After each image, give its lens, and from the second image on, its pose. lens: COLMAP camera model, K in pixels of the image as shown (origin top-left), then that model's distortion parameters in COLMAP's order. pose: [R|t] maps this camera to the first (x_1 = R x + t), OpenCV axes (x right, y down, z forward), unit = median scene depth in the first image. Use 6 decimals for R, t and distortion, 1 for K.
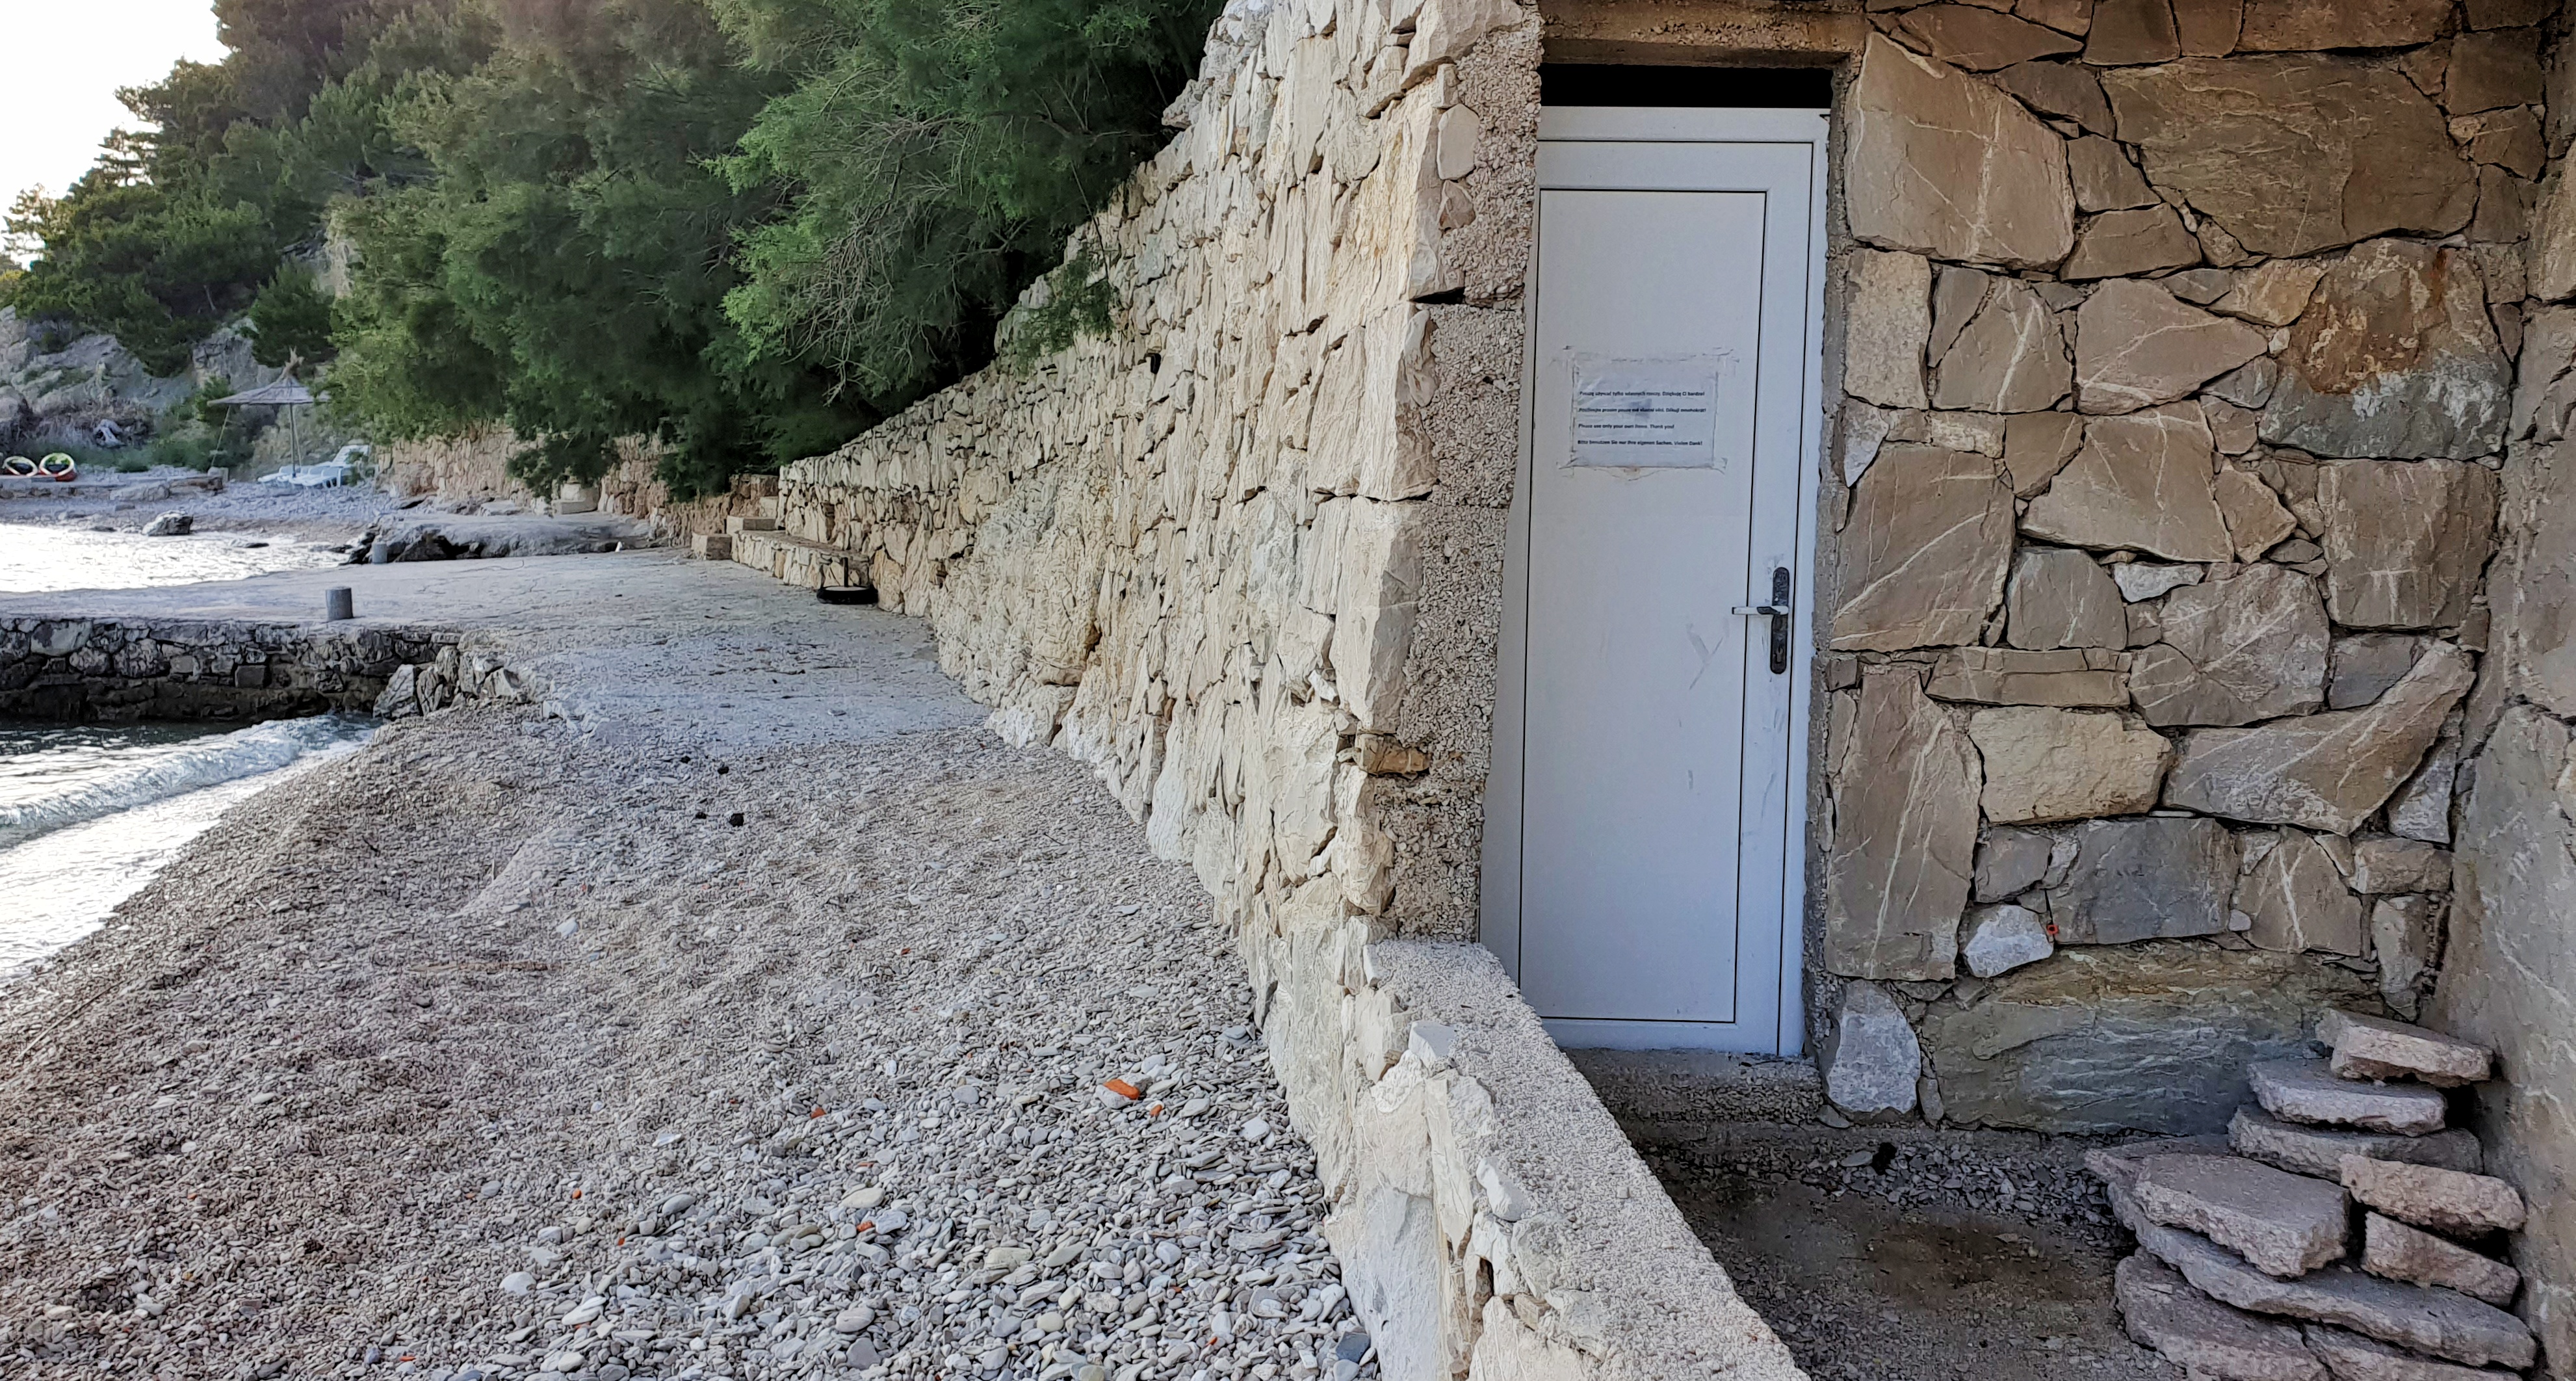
lens RADIAL K [[1993.5, 0, 1275.1], [0, 1993.5, 690.6], [0, 0, 1]] dist [0.043601, -0.028563]
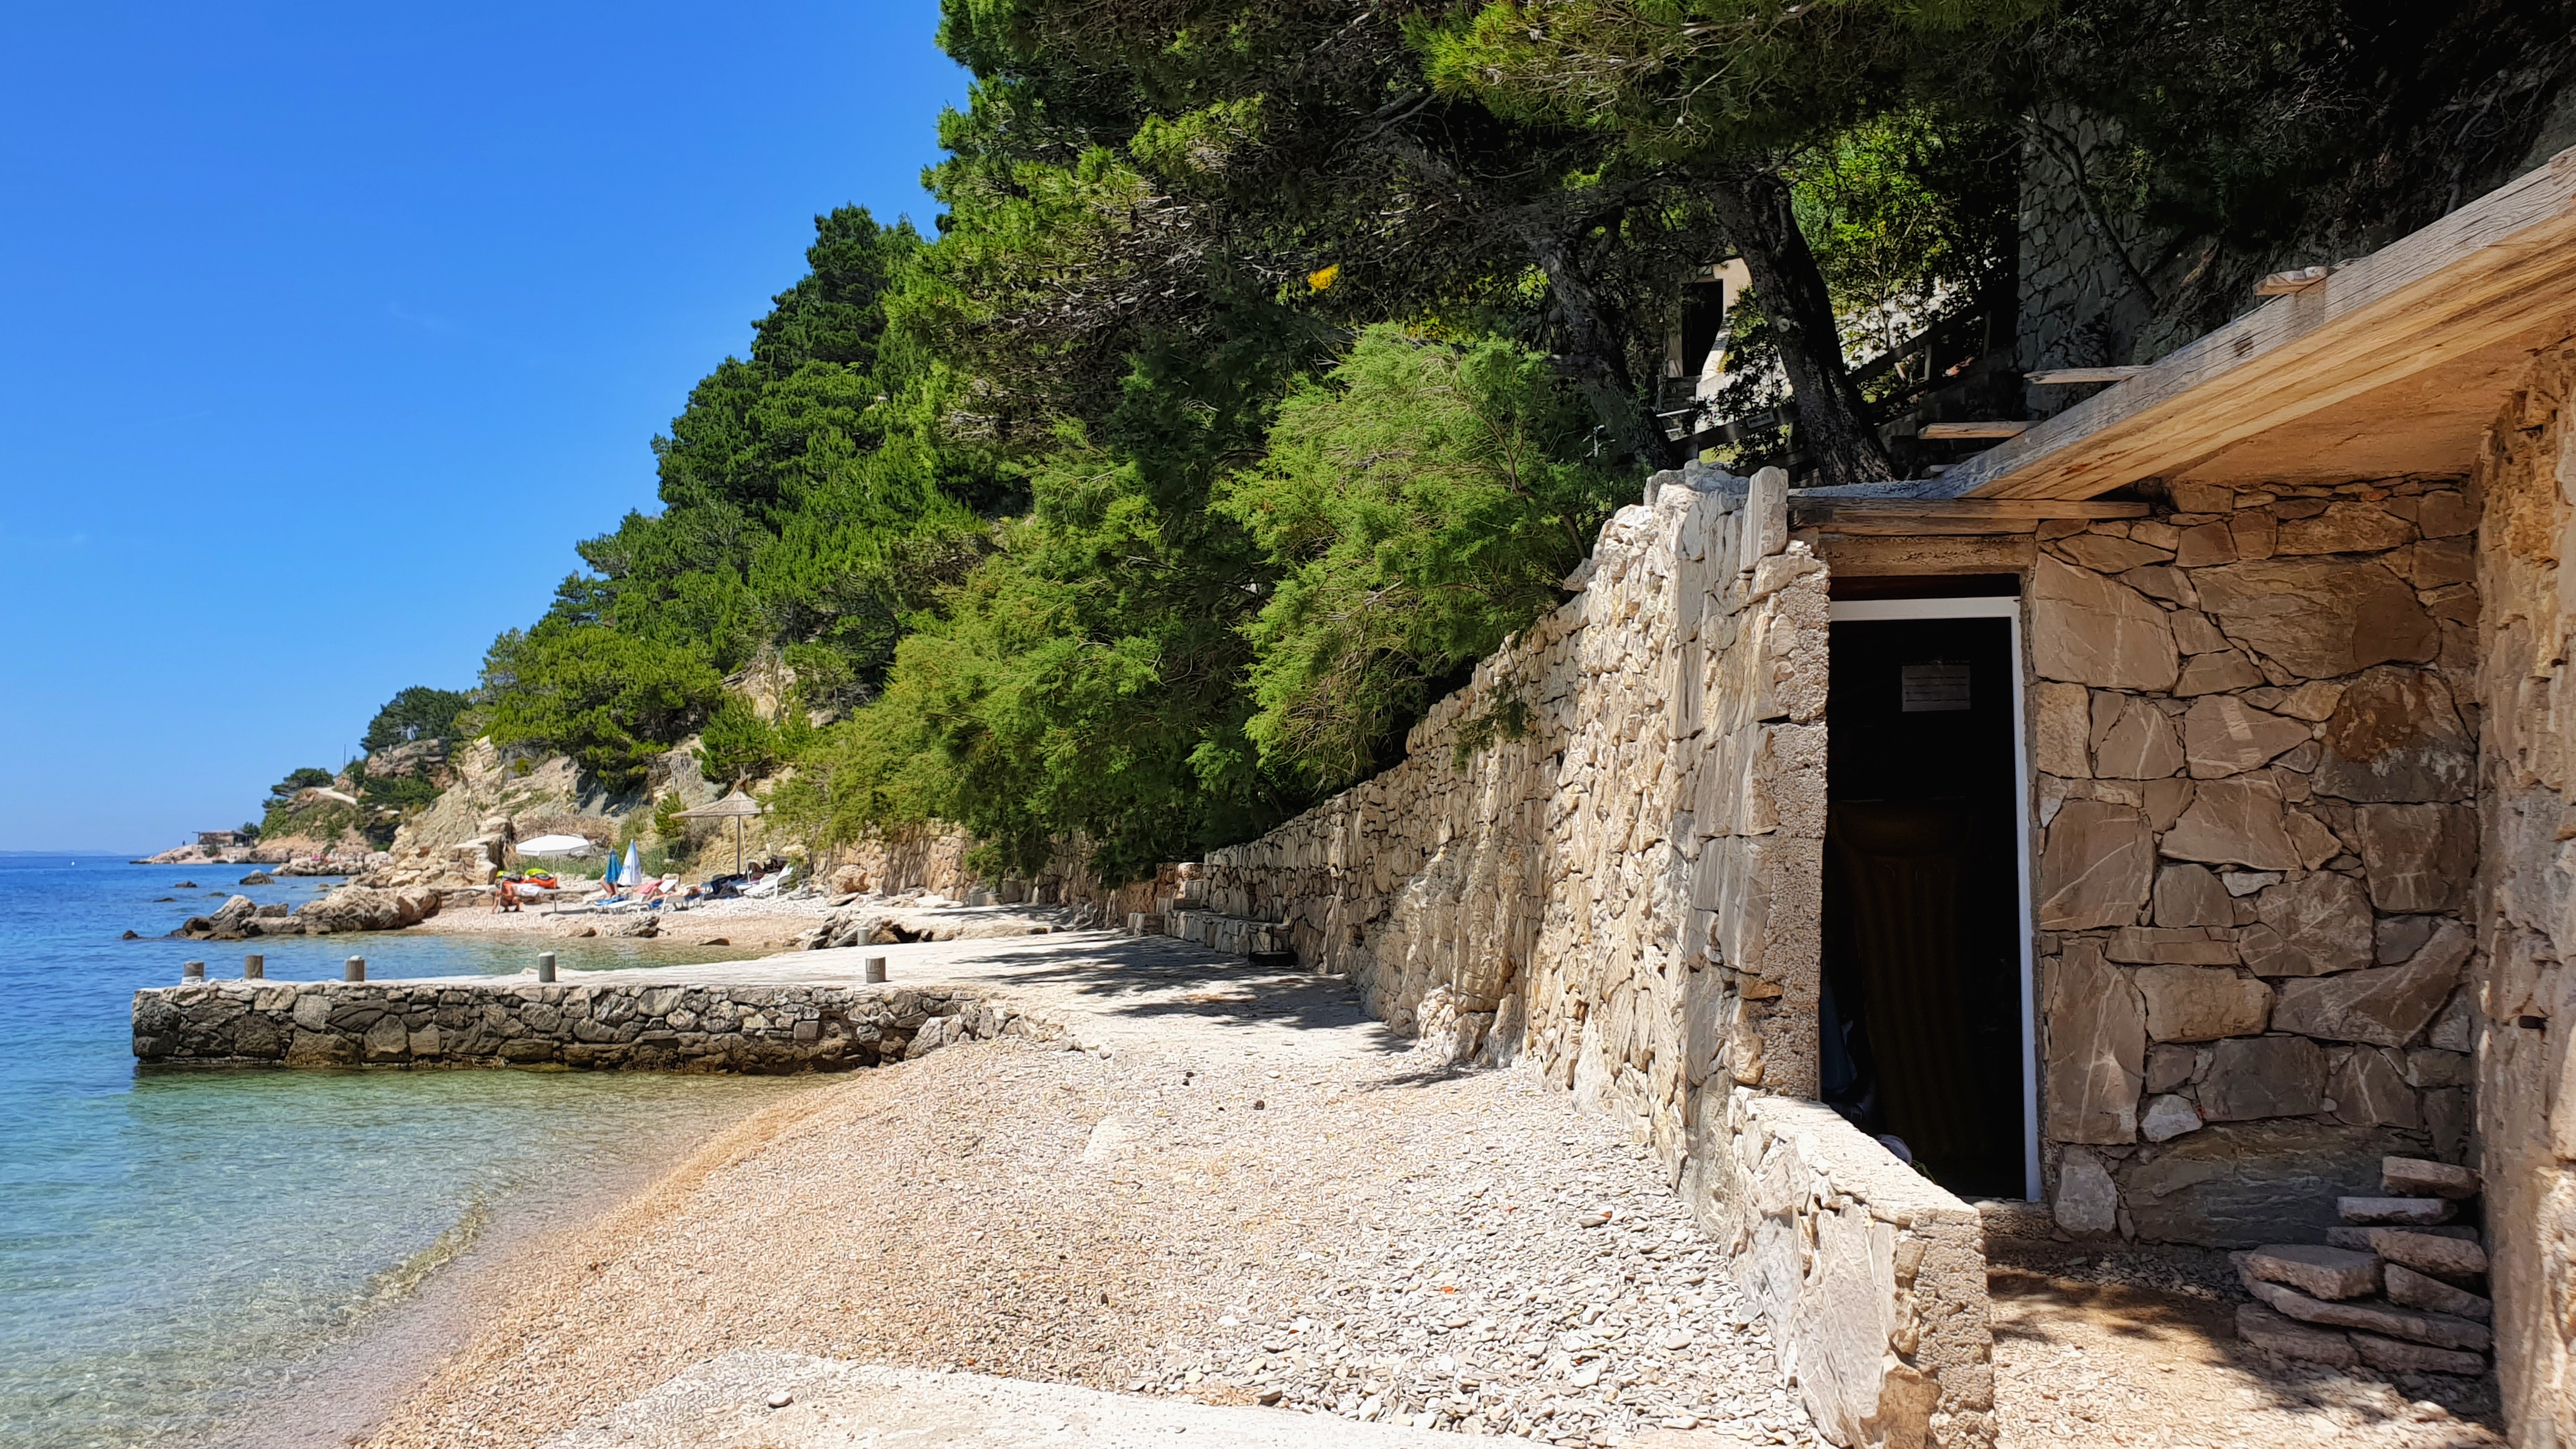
lens RADIAL K [[1994.8, 0, 1321.3], [0, 1994.8, 770.1], [0, 0, 1]] dist [0.039711, -0.033276]
pose [[0.989355, -0.027498, -0.142902, -0.053162], [0.005132, 0.987967, -0.154583, 0.096228], [0.145433, 0.152204, 0.977591, -0.648578]]
